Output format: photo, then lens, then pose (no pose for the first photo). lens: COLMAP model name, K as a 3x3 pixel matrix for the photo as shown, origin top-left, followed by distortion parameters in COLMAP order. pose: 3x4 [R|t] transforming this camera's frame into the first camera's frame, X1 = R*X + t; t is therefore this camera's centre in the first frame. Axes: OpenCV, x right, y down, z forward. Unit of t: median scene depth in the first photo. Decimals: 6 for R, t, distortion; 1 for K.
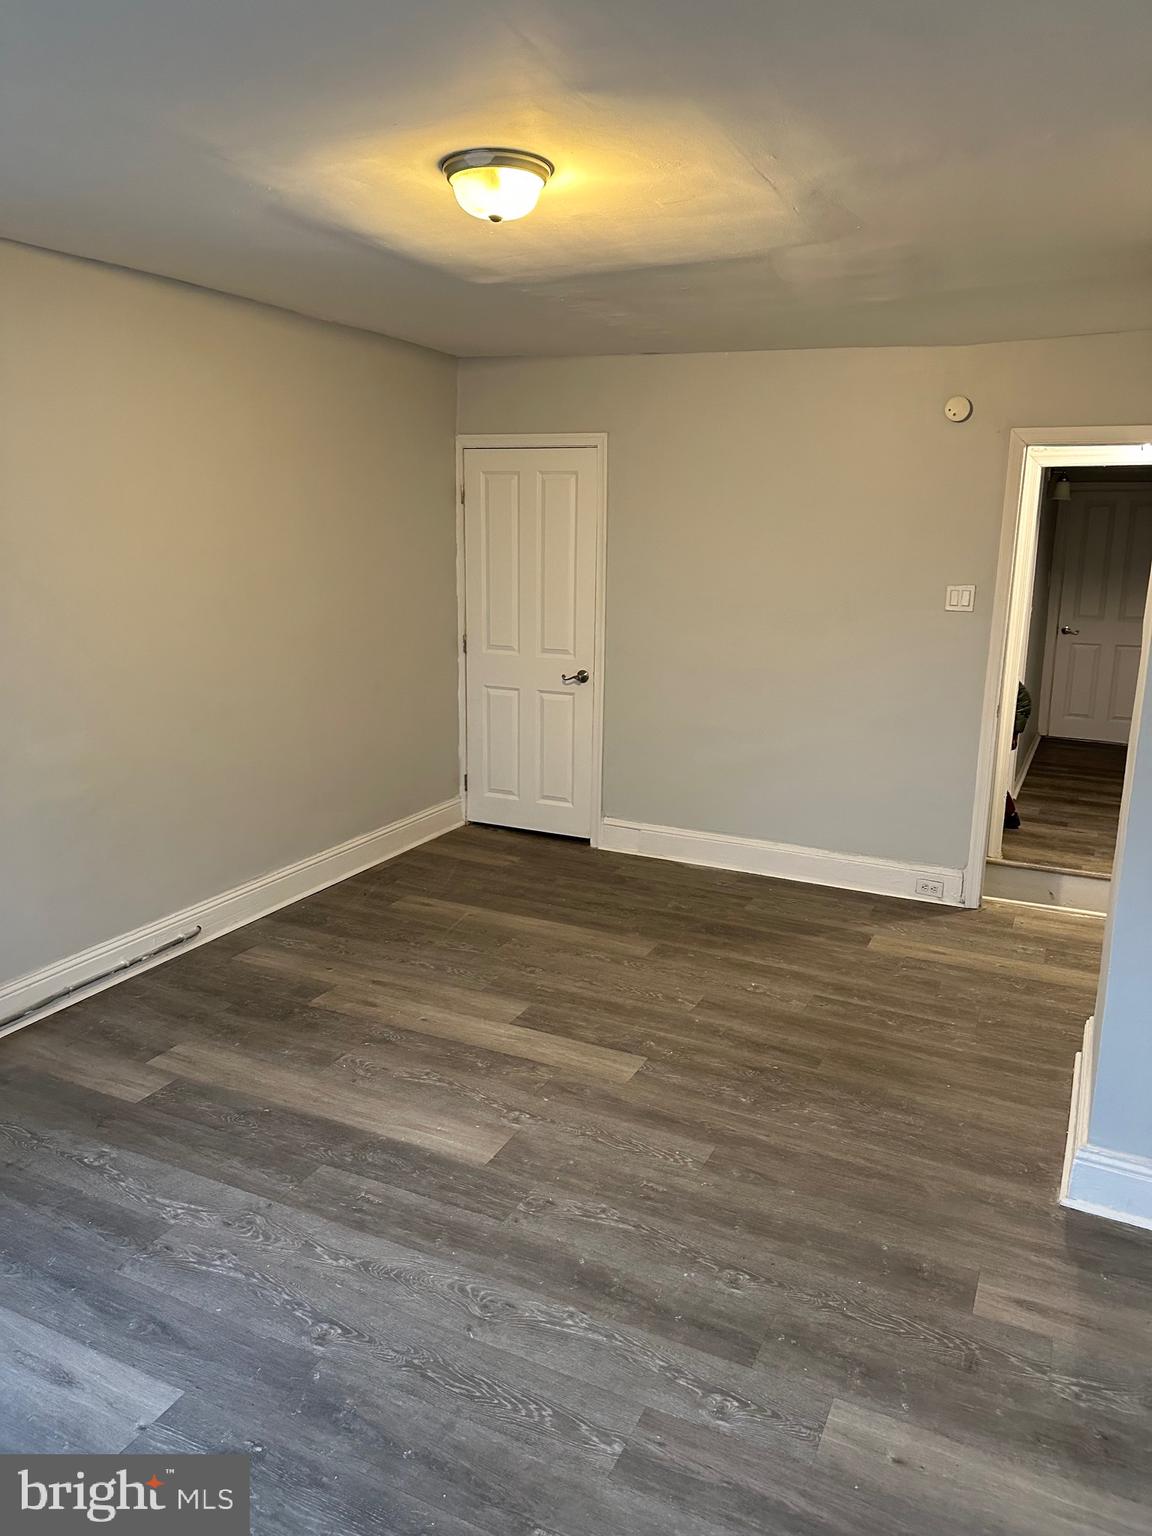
lens RADIAL K [[1079.0, 0, 580.0], [0, 1079.0, 771.3], [0, 0, 1]] dist [0.017743, -0.017198]
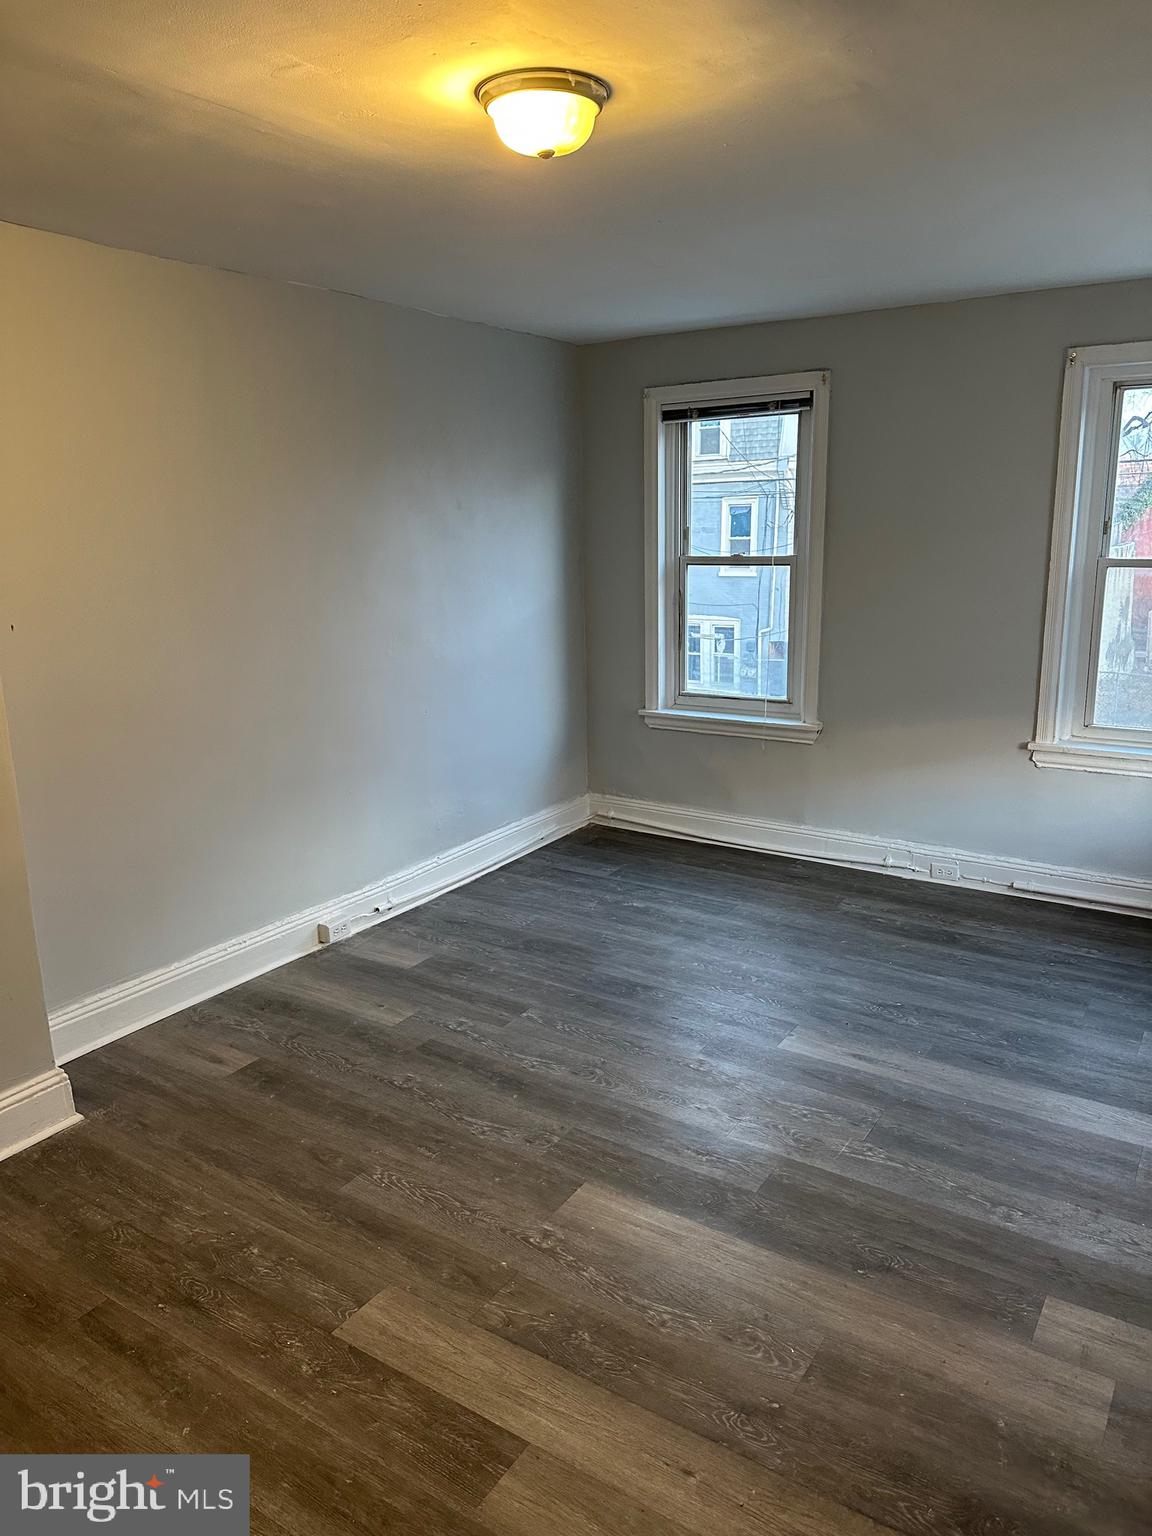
lens RADIAL K [[1079.0, 0, 581.6], [0, 1079.0, 763.1], [0, 0, 1]] dist [0.017743, -0.017198]
pose [[-0.992535, -0.026463, 0.119056, -0.181238], [0.028584, 0.898514, 0.438013, -0.380062], [-0.118565, 0.438146, -0.891050, 1.632688]]
